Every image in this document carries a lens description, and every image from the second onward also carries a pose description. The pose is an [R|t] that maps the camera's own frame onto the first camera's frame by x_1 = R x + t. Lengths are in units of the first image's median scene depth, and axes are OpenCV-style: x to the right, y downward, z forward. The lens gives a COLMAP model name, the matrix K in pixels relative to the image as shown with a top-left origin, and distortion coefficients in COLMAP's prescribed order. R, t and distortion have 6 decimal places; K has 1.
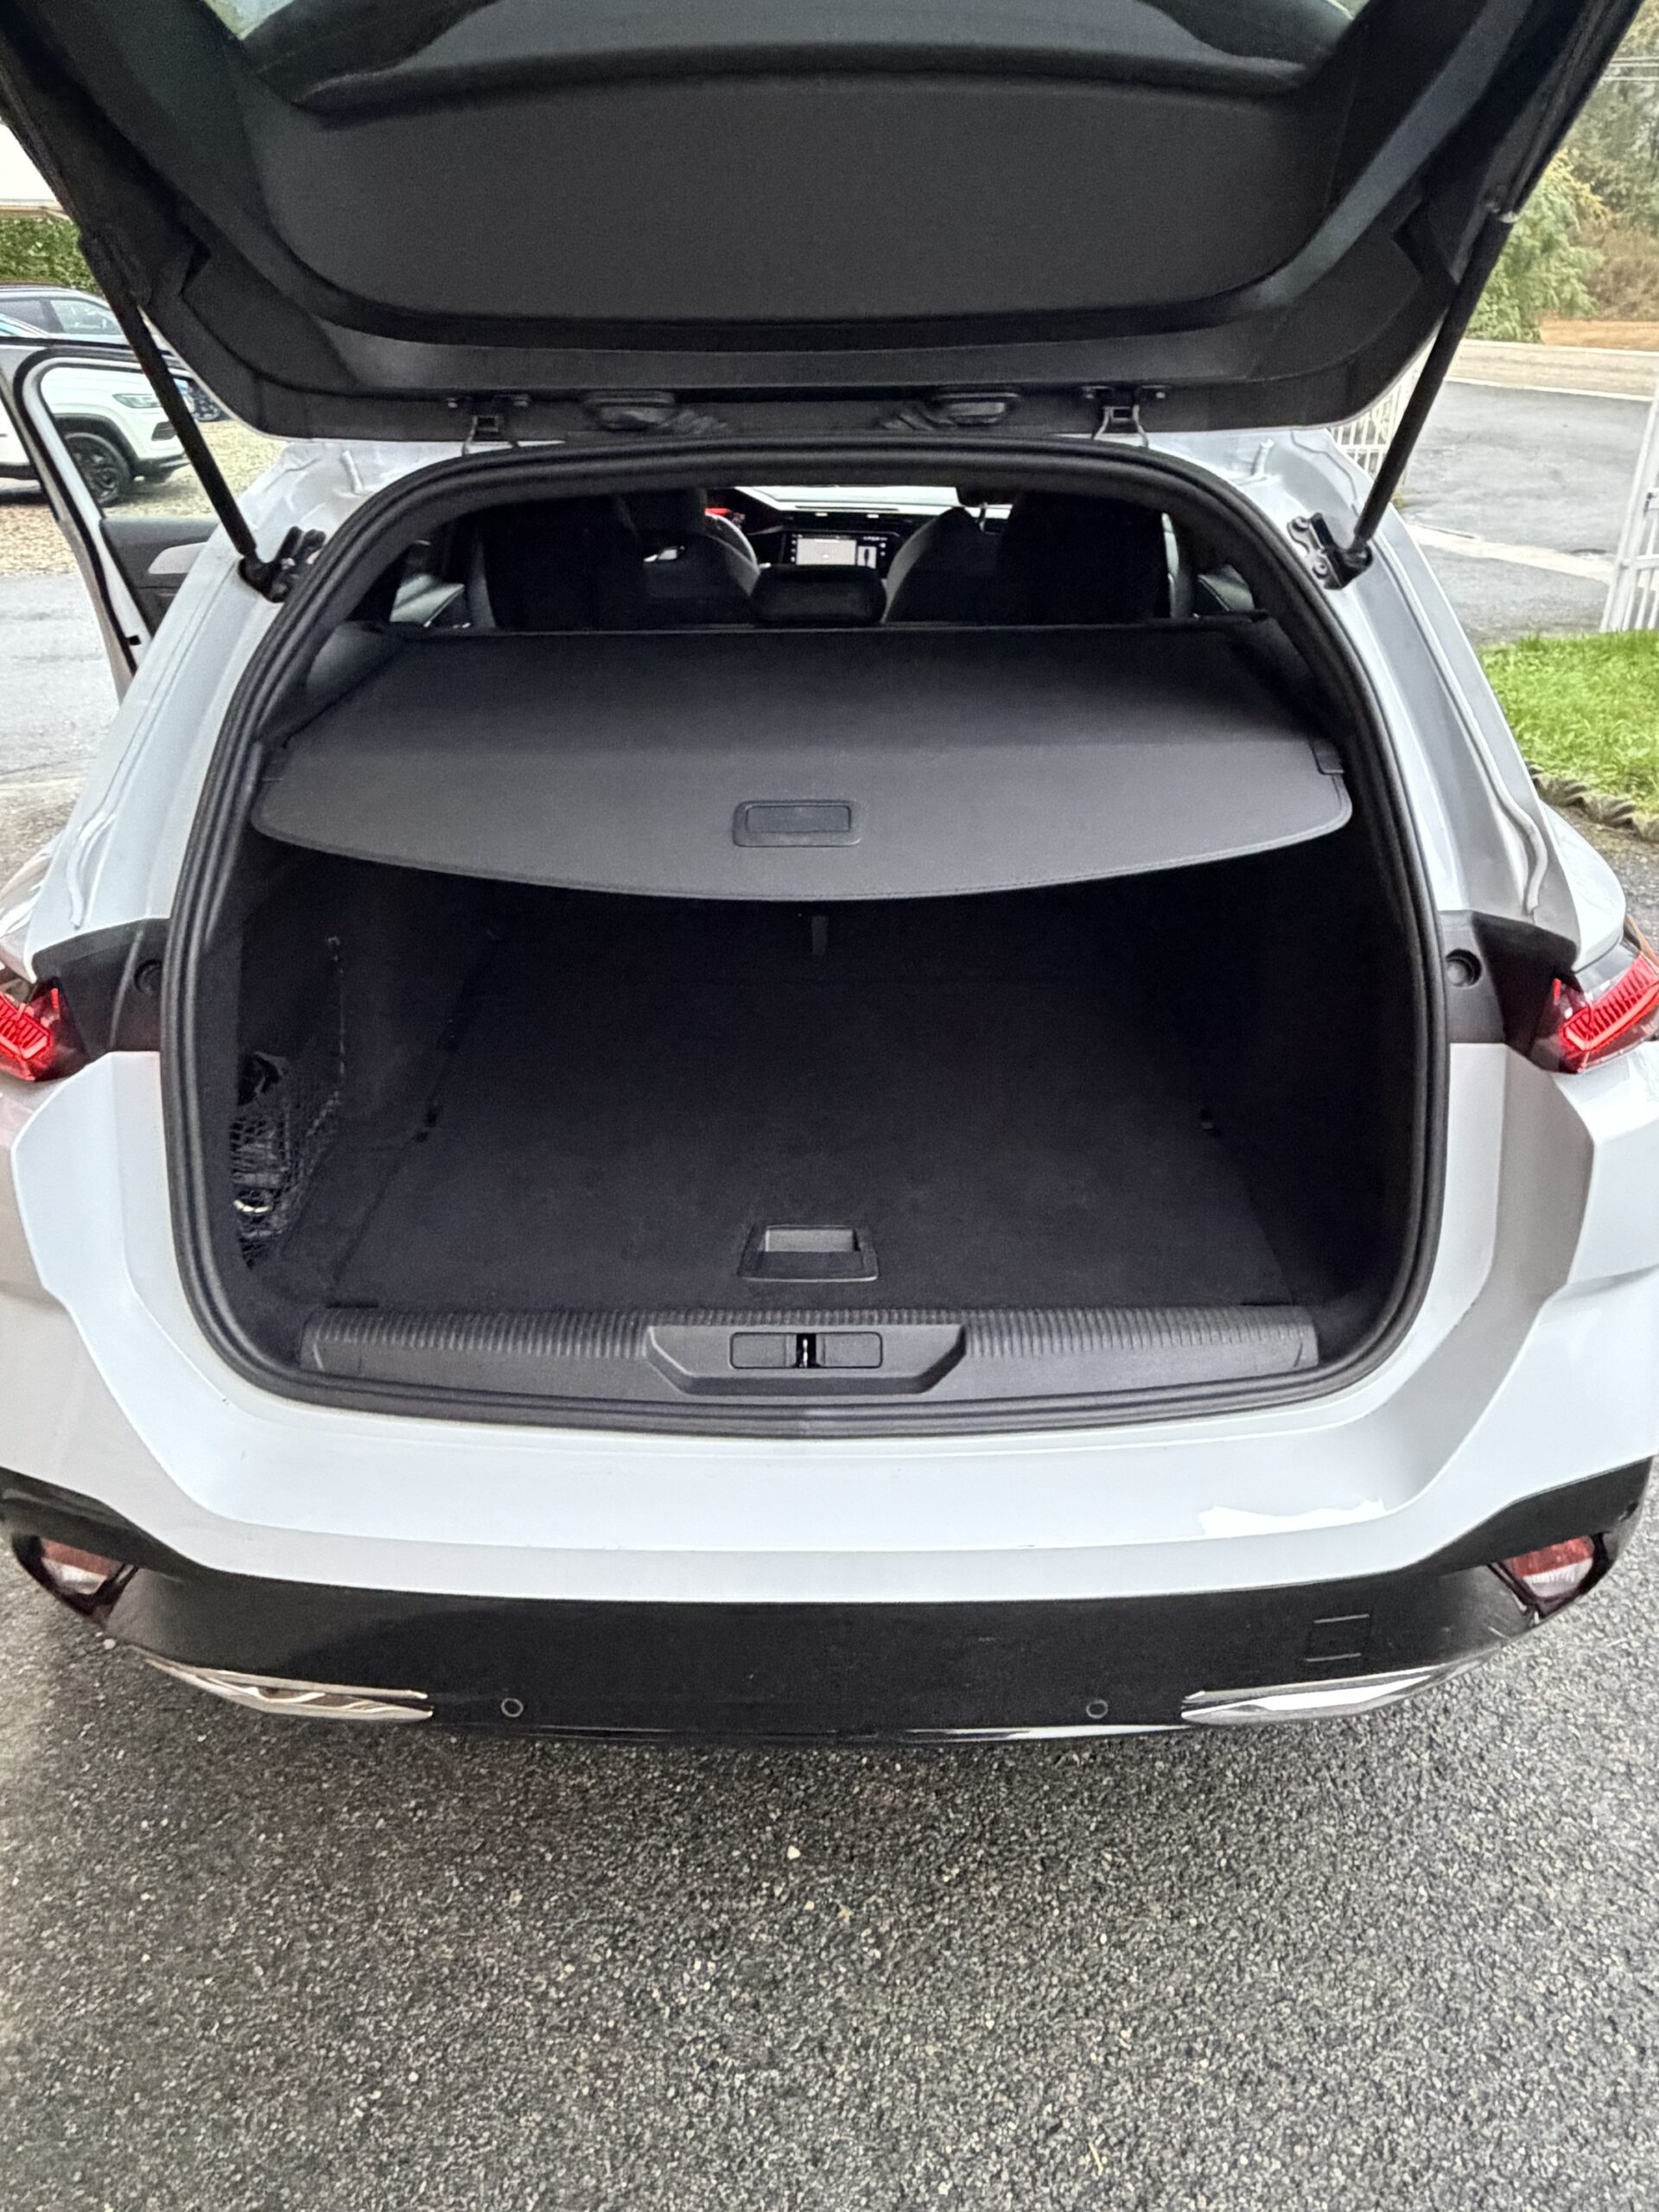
lens RADIAL K [[1487.3, 0, 816.9], [0, 1487.3, 1080.2], [0, 0, 1]] dist [0.003632, 0.000527]
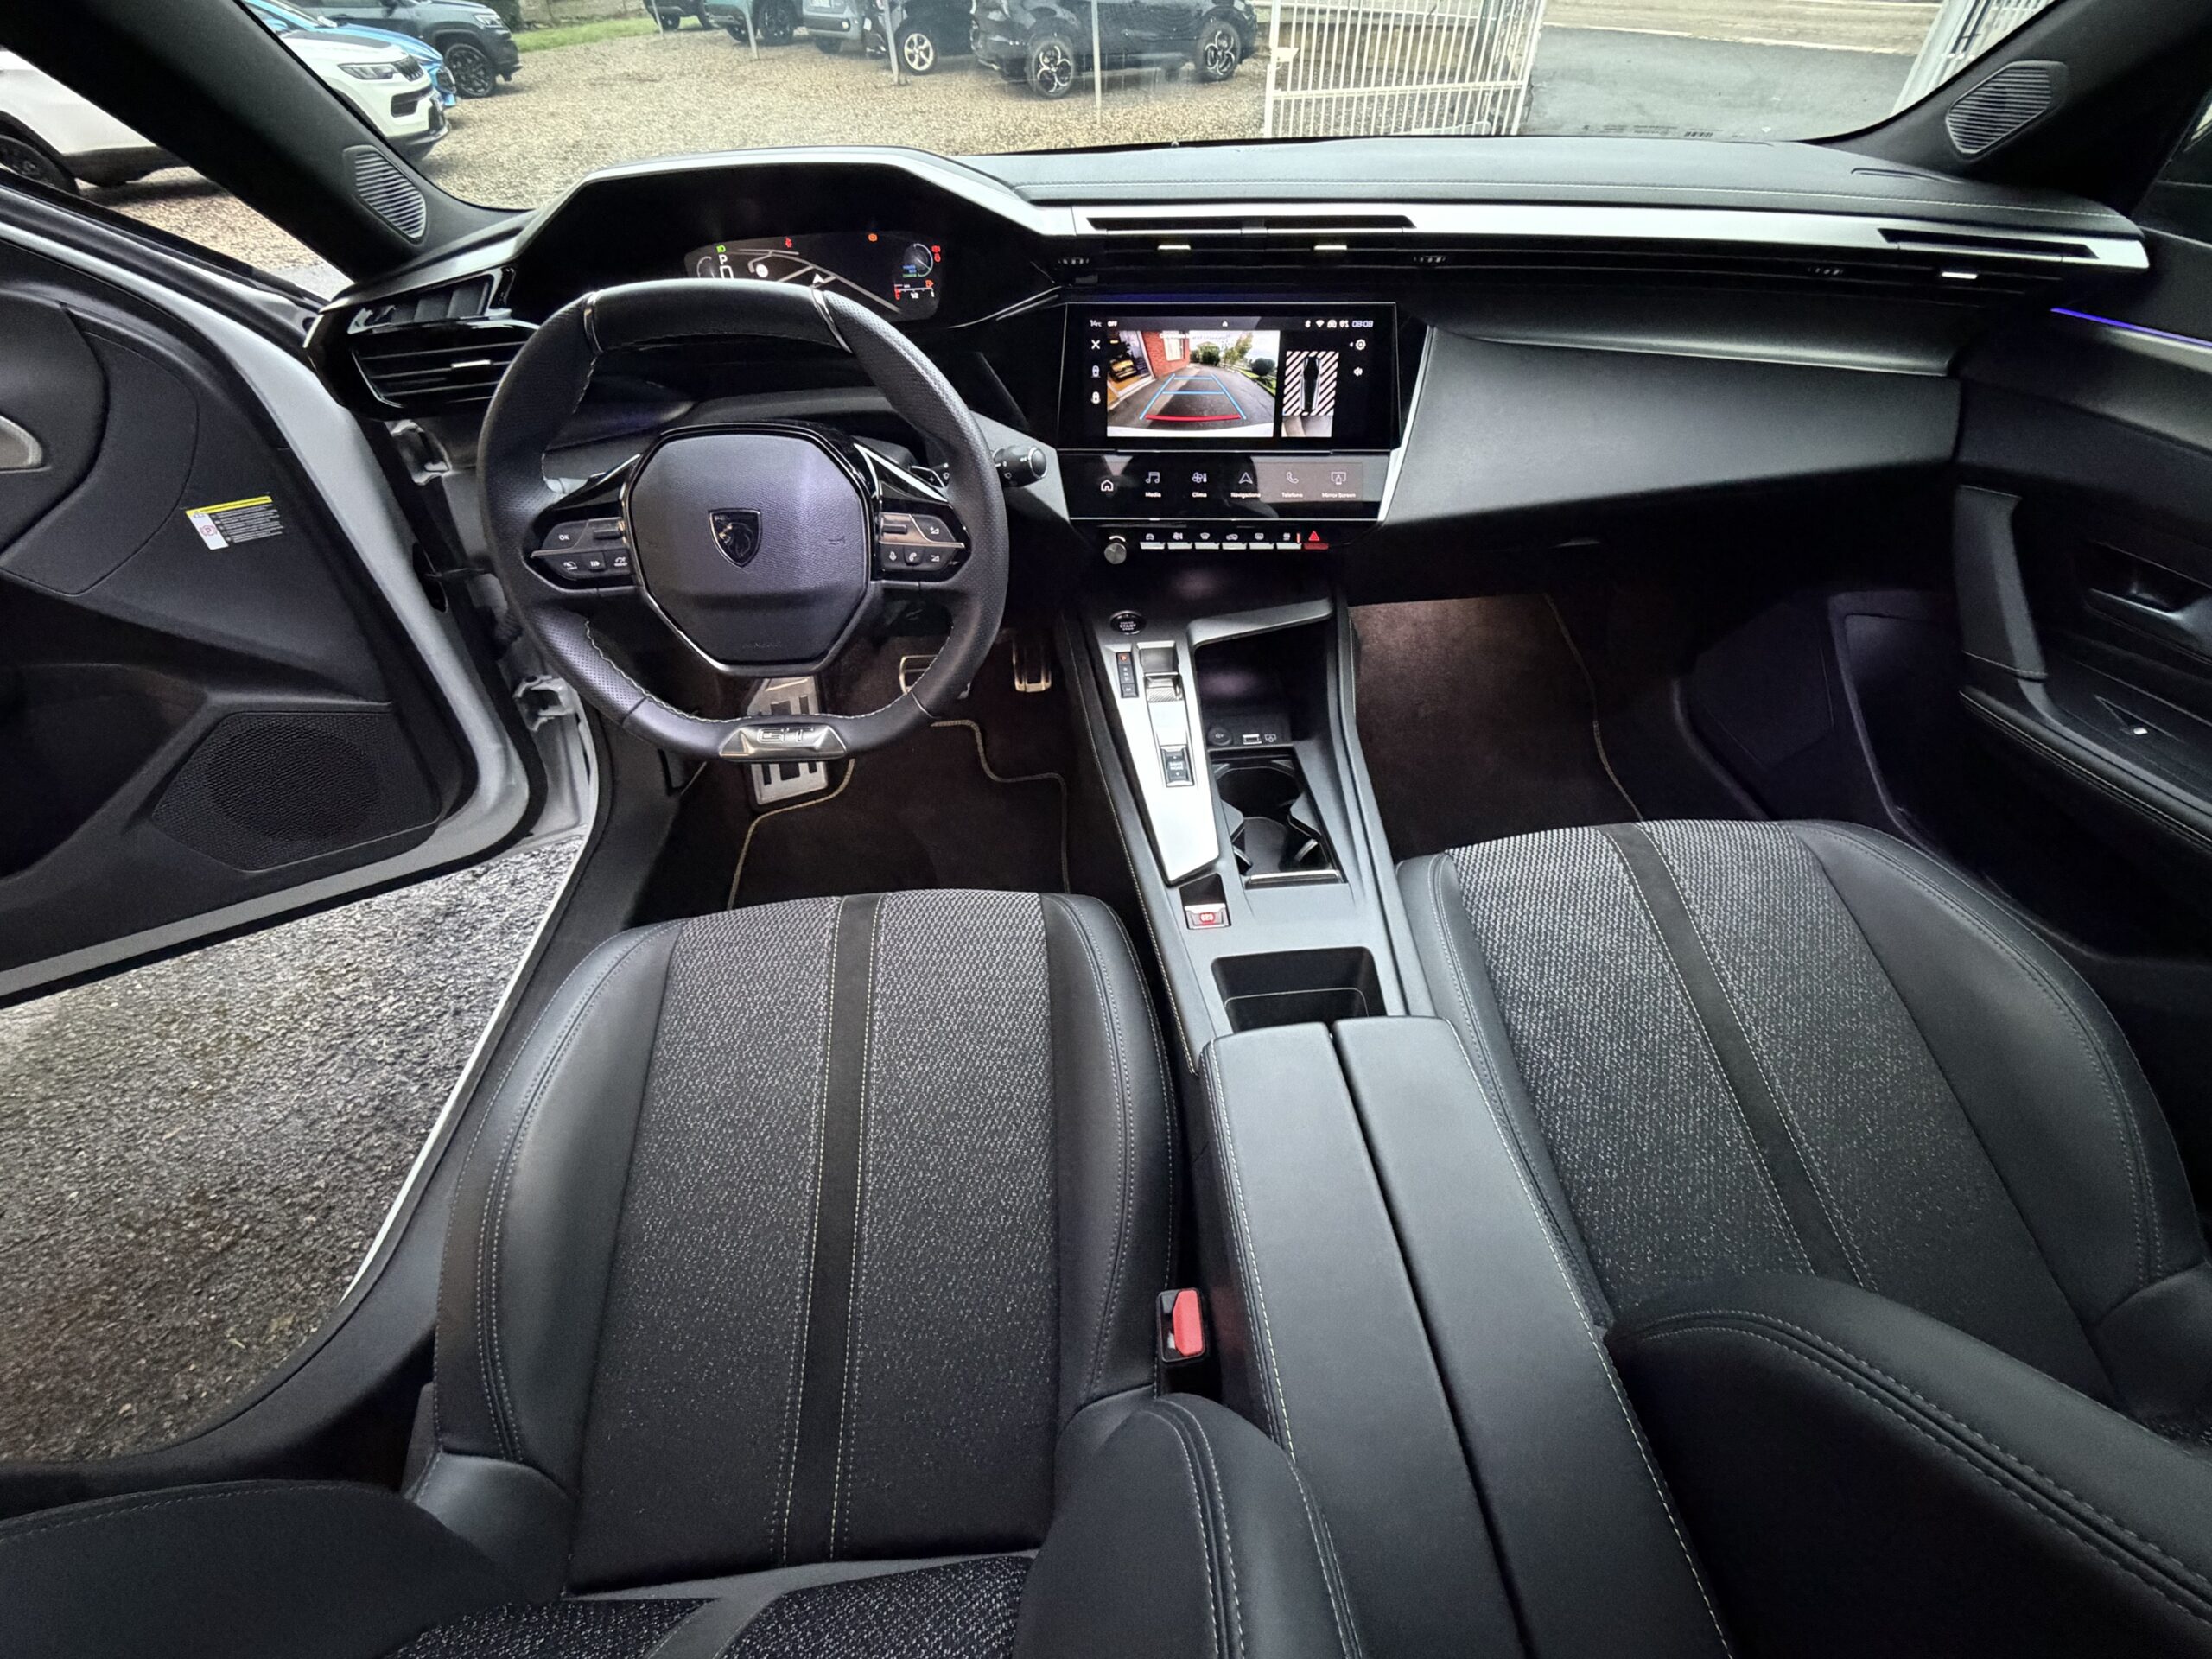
lens RADIAL K [[880.7, 0, 1112.4], [0, 880.7, 830.7], [0, 0, 1]] dist [-0.001371, 0.000010]
pose [[0.995246, -0.079960, 0.055608, -0.079152], [0.061044, 0.957006, 0.283573, -0.765180], [-0.075892, -0.278830, 0.957337, 1.905015]]
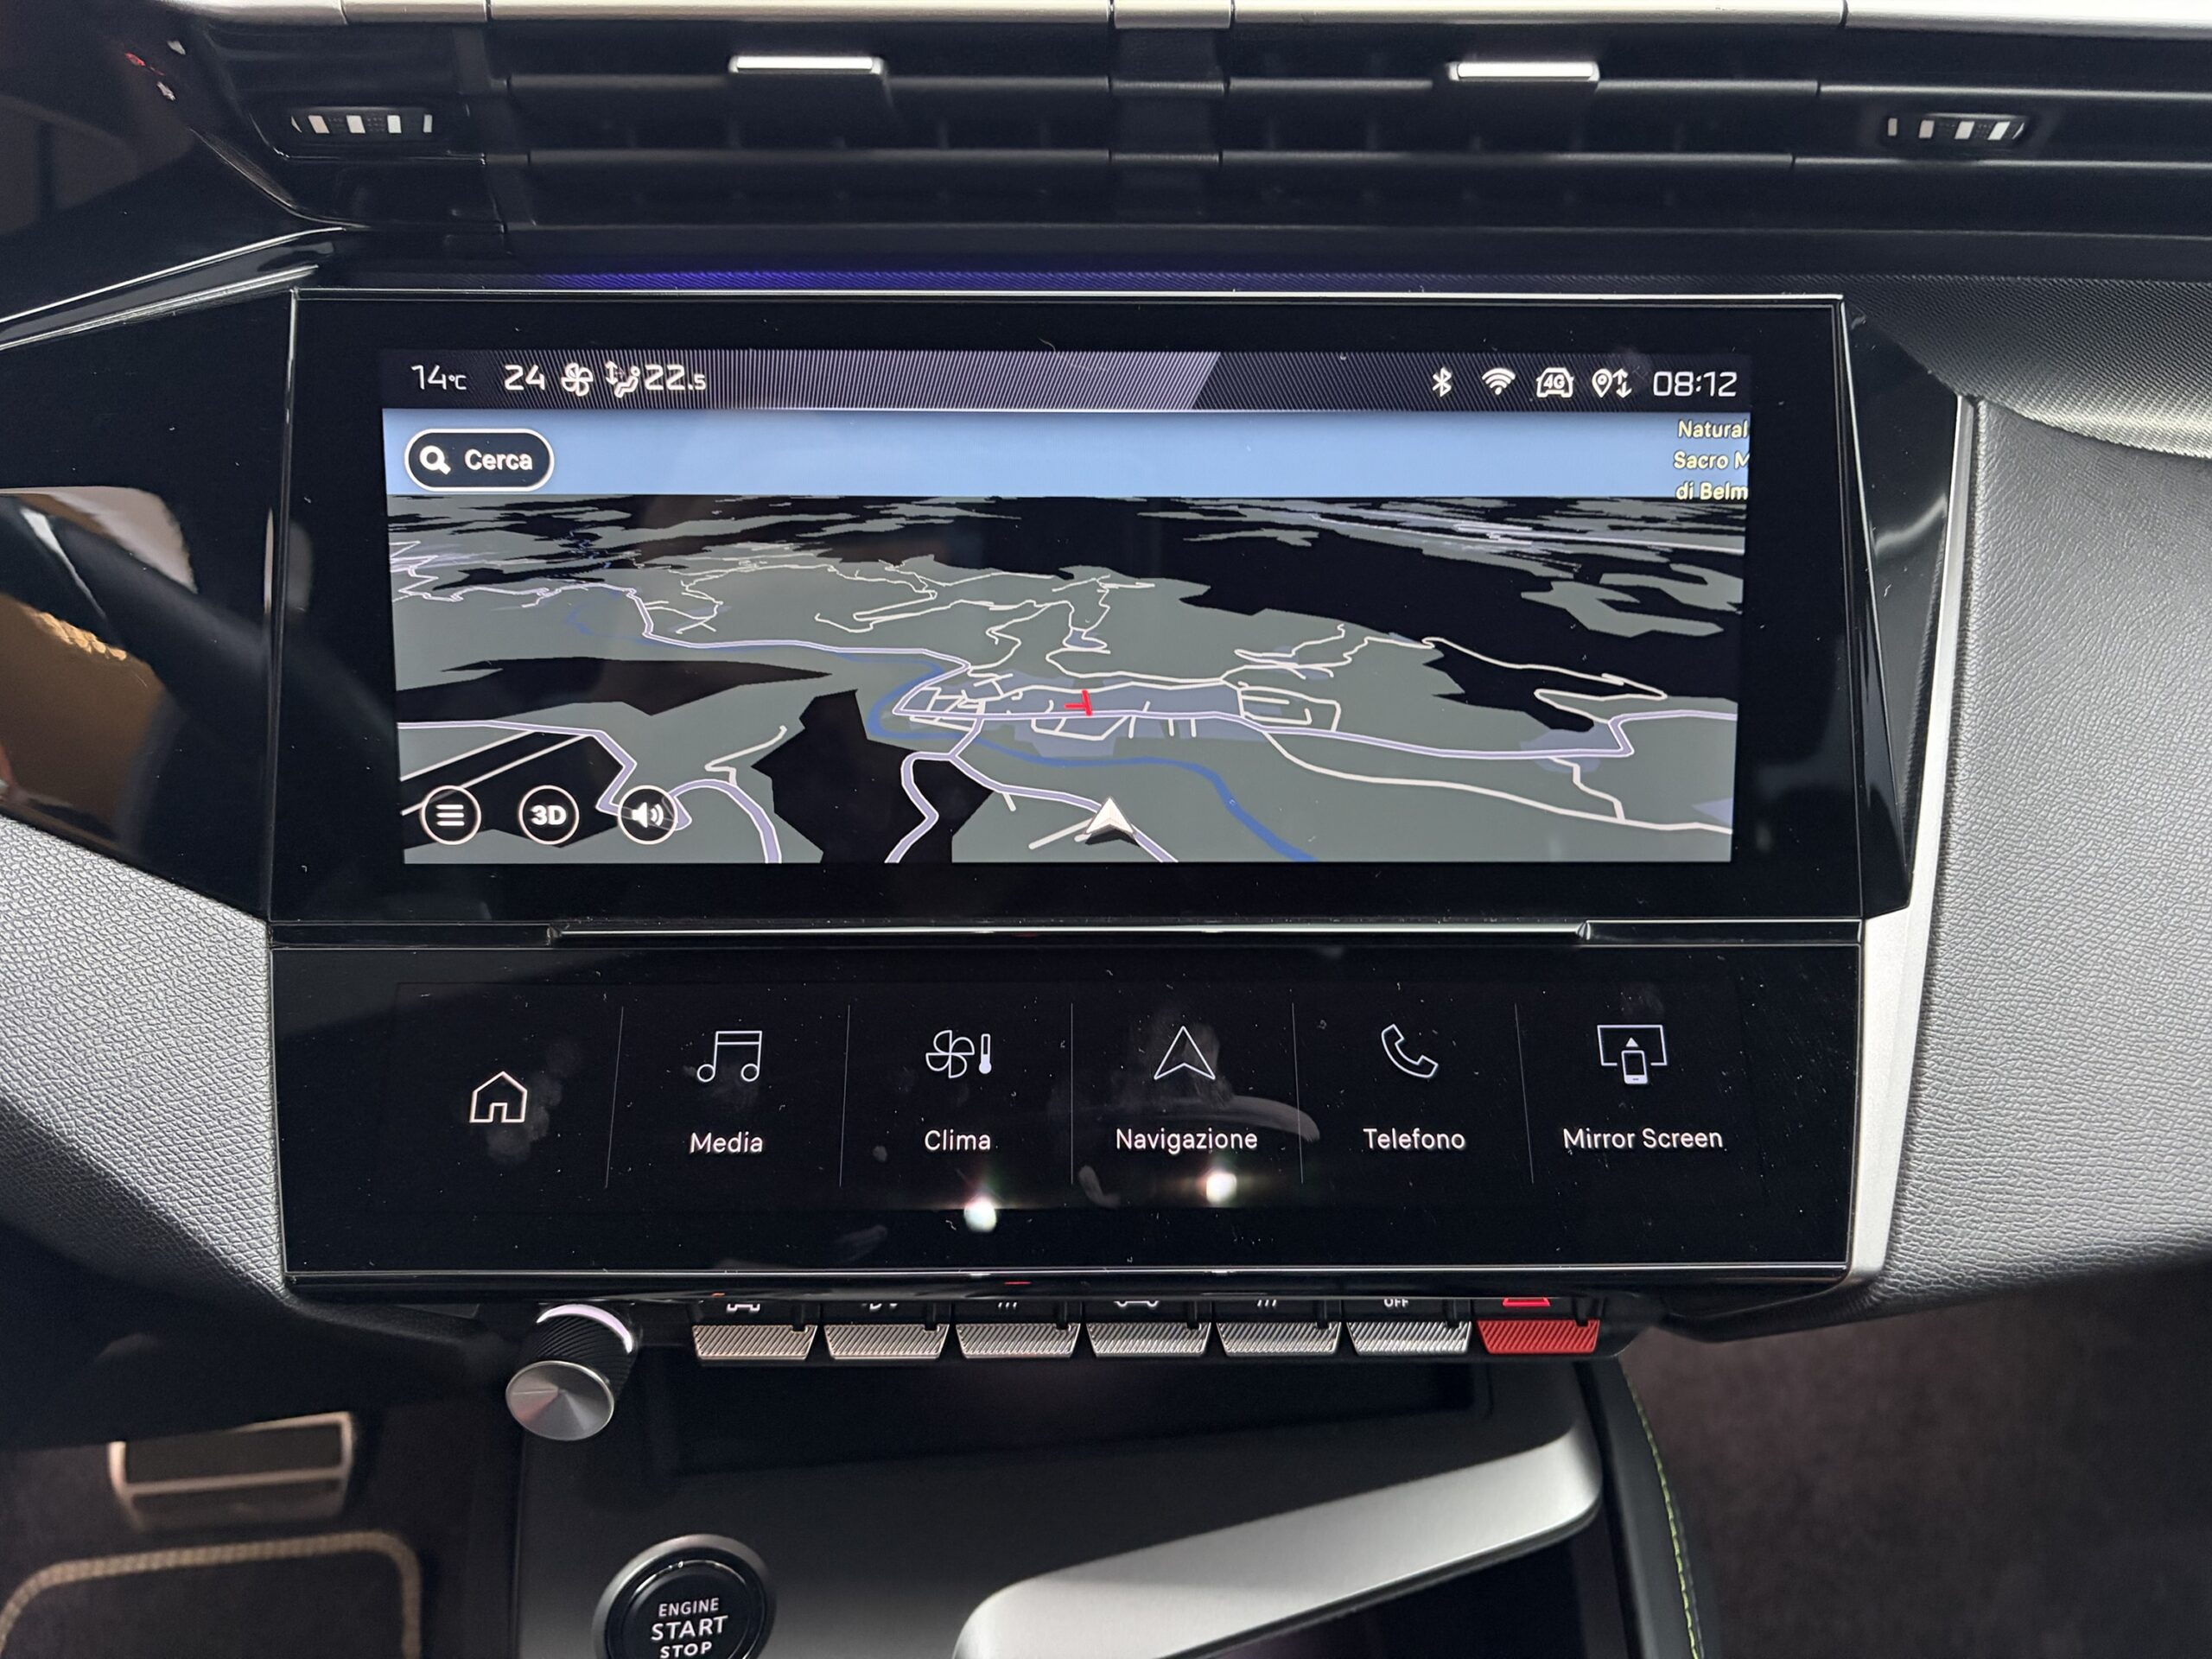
lens RADIAL K [[1697.2, 0, 1104.2], [0, 1697.2, 833.2], [0, 0, 1]] dist [0.028499, -0.048617]
pose [[0.990956, -0.067701, 0.115856, 0.011720], [0.066422, 0.997681, 0.014865, -0.841738], [-0.116593, -0.007035, 0.993155, 2.246711]]
